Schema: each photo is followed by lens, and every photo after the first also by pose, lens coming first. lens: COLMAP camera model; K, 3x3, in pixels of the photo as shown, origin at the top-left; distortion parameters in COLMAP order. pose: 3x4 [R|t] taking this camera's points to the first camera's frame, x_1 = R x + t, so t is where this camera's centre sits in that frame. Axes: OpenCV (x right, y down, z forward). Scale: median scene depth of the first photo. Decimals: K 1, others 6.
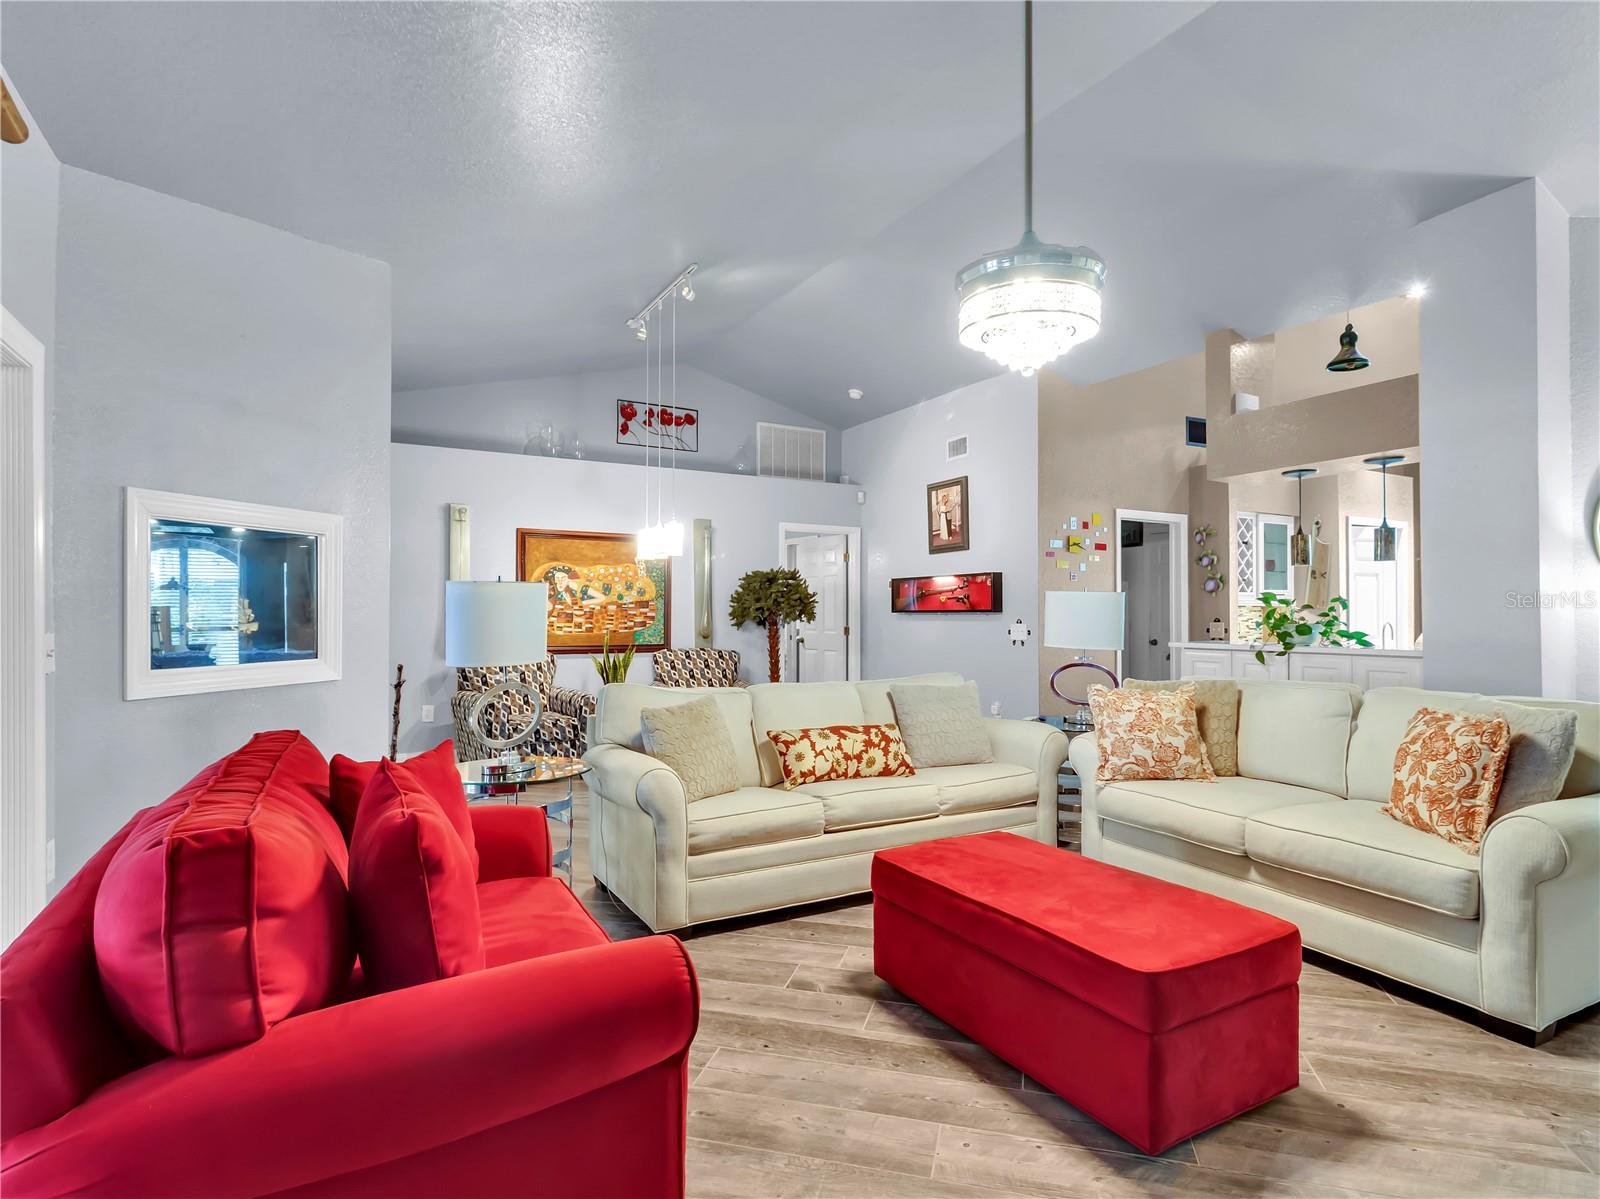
lens RADIAL K [[846.2, 0, 800.0], [0, 846.2, 599.5], [0, 0, 1]] dist [-0.000198, 0.000157]
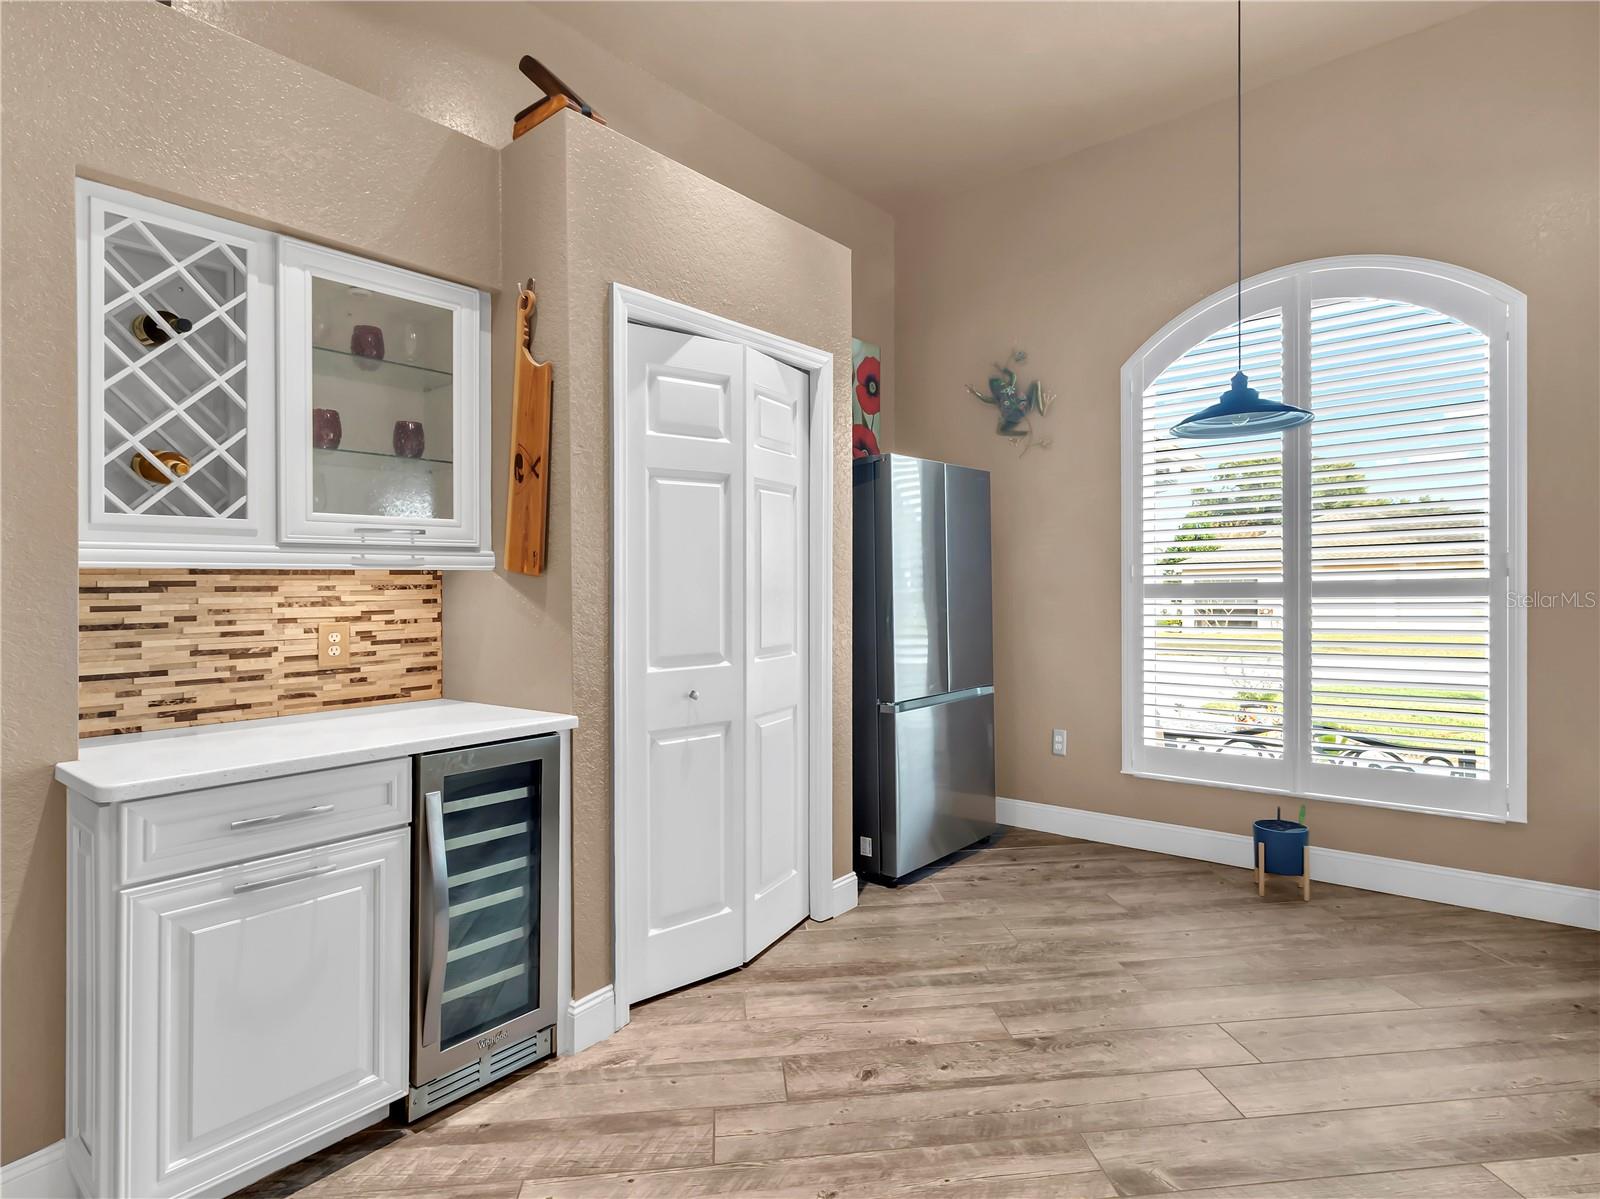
lens RADIAL K [[838.6, 0, 818.3], [0, 838.6, 593.6], [0, 0, 1]] dist [0.002582, 0.000524]
pose [[0.939678, -0.019702, 0.341493, 0.621832], [0.012757, 0.999664, 0.022571, 0.011731], [-0.341822, -0.016853, 0.939613, 0.688965]]
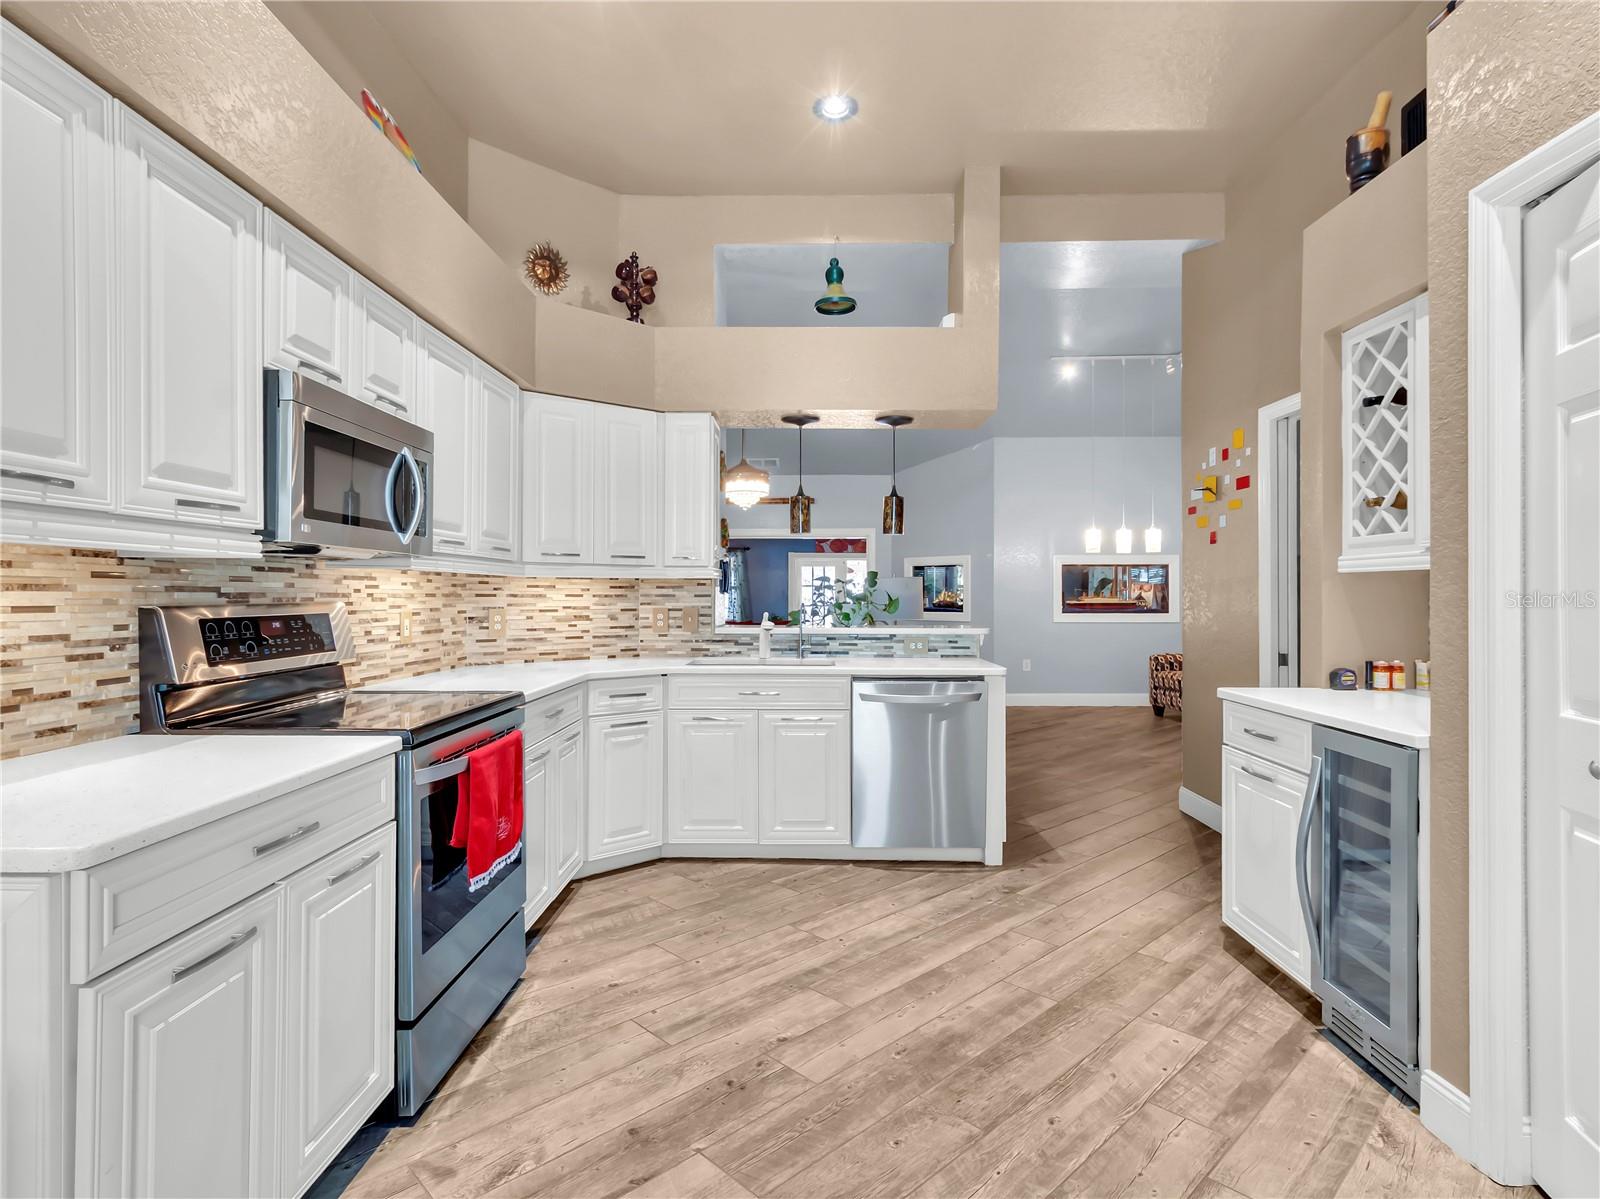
lens RADIAL K [[846.2, 0, 800.0], [0, 846.2, 599.5], [0, 0, 1]] dist [-0.000198, 0.000157]
pose [[-0.517956, 0.003578, -0.855400, 0.972196], [0.013823, 0.999896, -0.004188, 0.017560], [0.855295, -0.013994, -0.517952, 0.977322]]
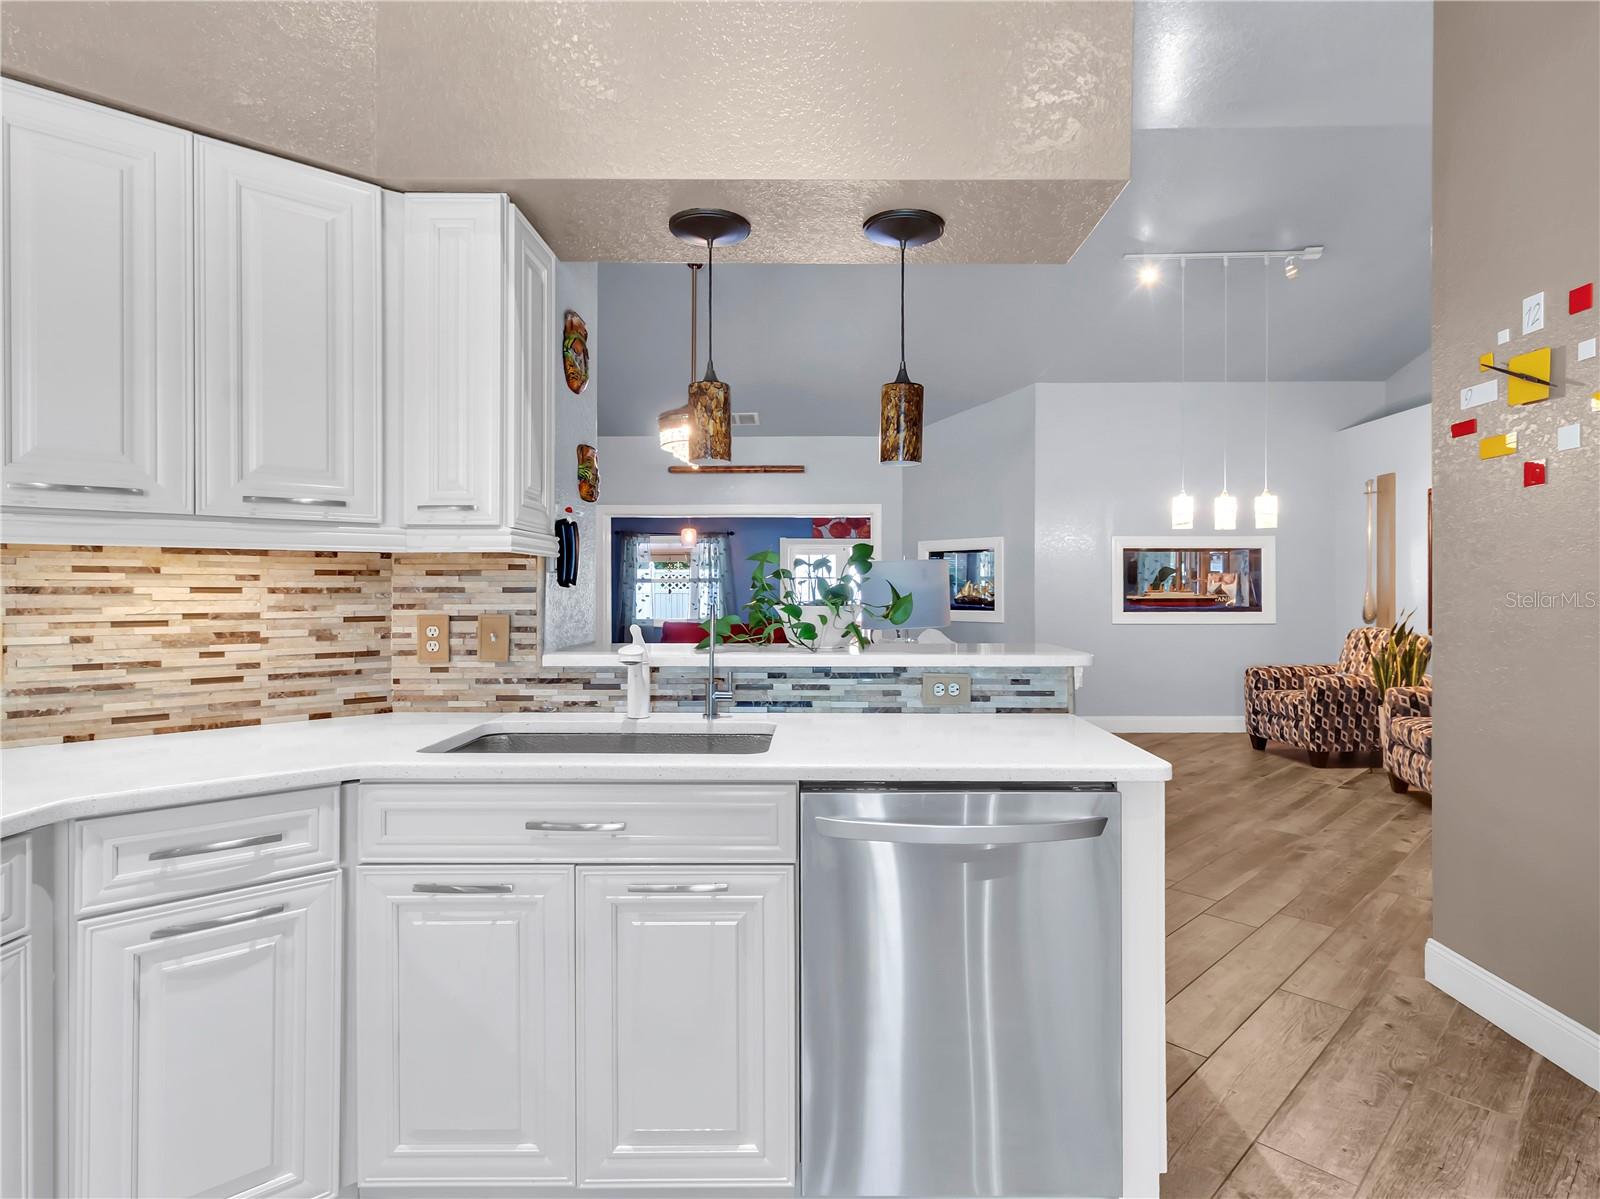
lens RADIAL K [[838.6, 0, 818.3], [0, 838.6, 593.6], [0, 0, 1]] dist [0.002582, 0.000524]
pose [[-0.512426, 0.004491, -0.858720, 0.690062], [0.015145, 0.999878, -0.003808, 0.015422], [0.858598, -0.014957, -0.512432, 0.847974]]
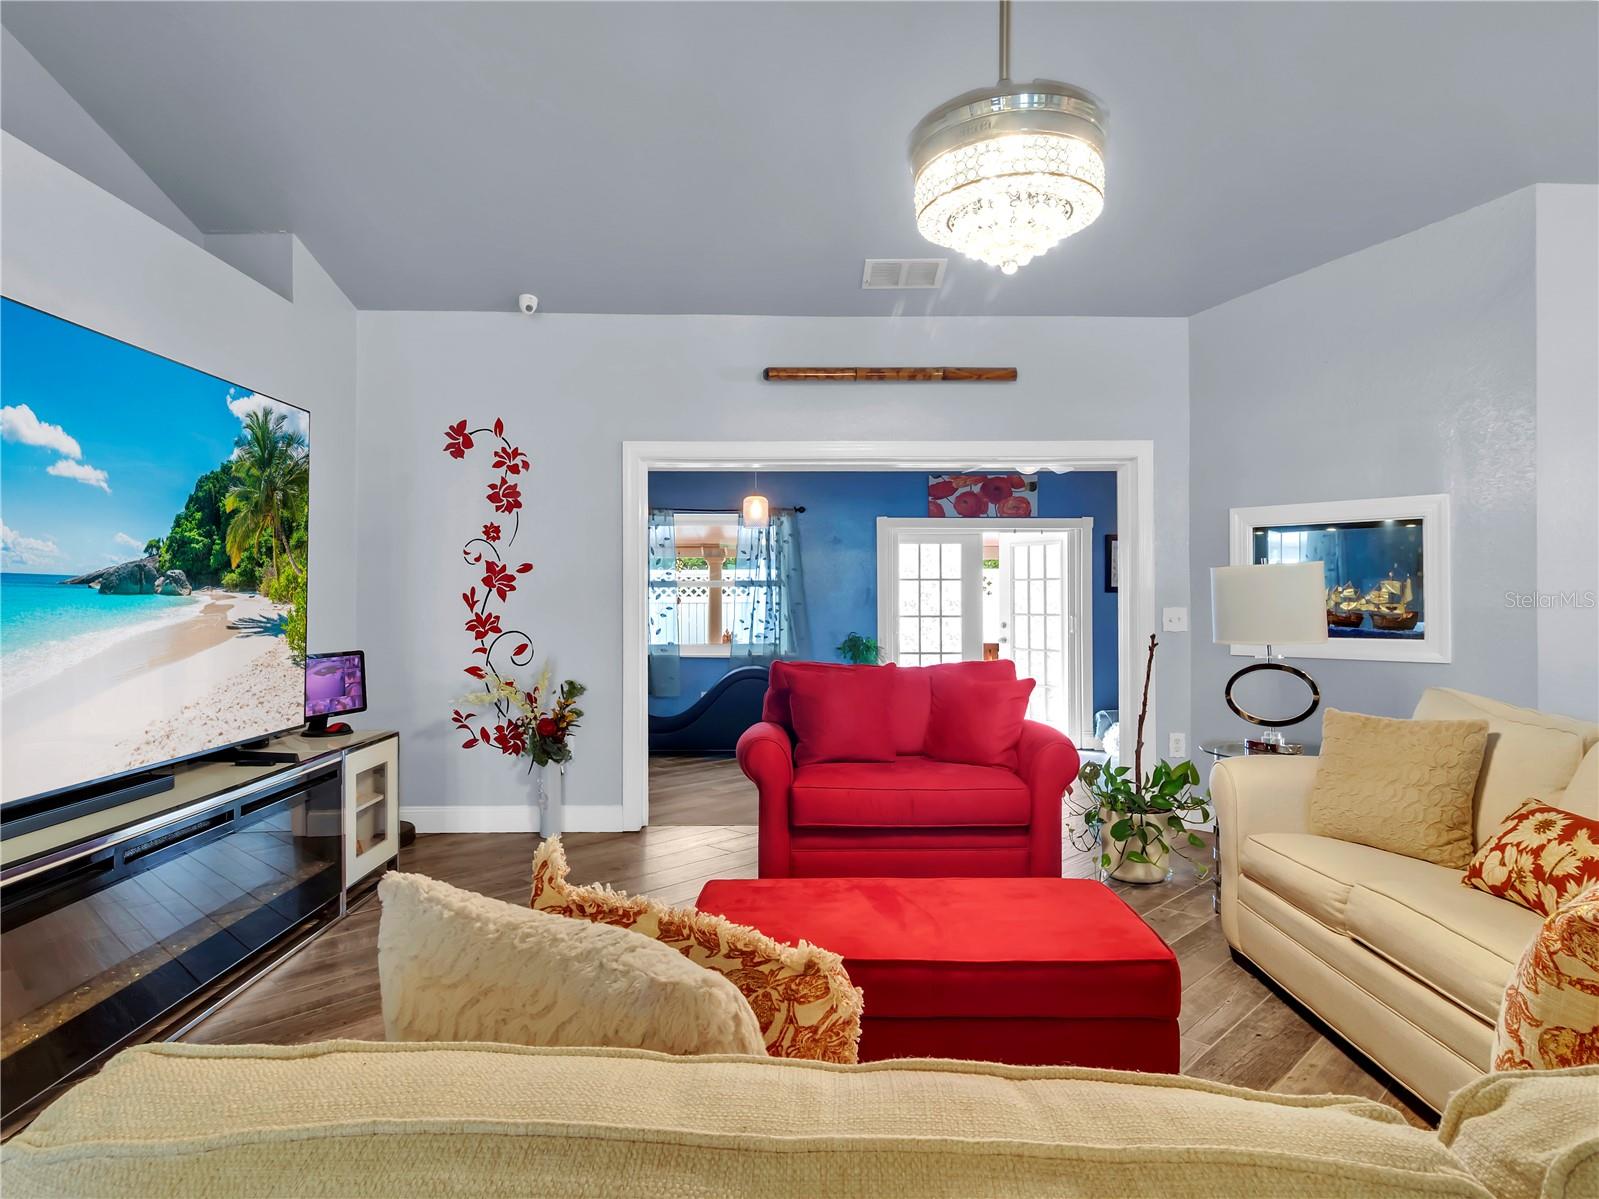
lens RADIAL K [[961.2, 0, 799.5], [0, 961.2, 599.5], [0, 0, 1]] dist [-0.001890, -0.001044]
pose [[-0.504119, 0.003198, -0.863628, 0.426315], [0.016419, 0.999848, -0.005881, 0.008302], [0.863478, -0.017145, -0.504095, 0.493036]]
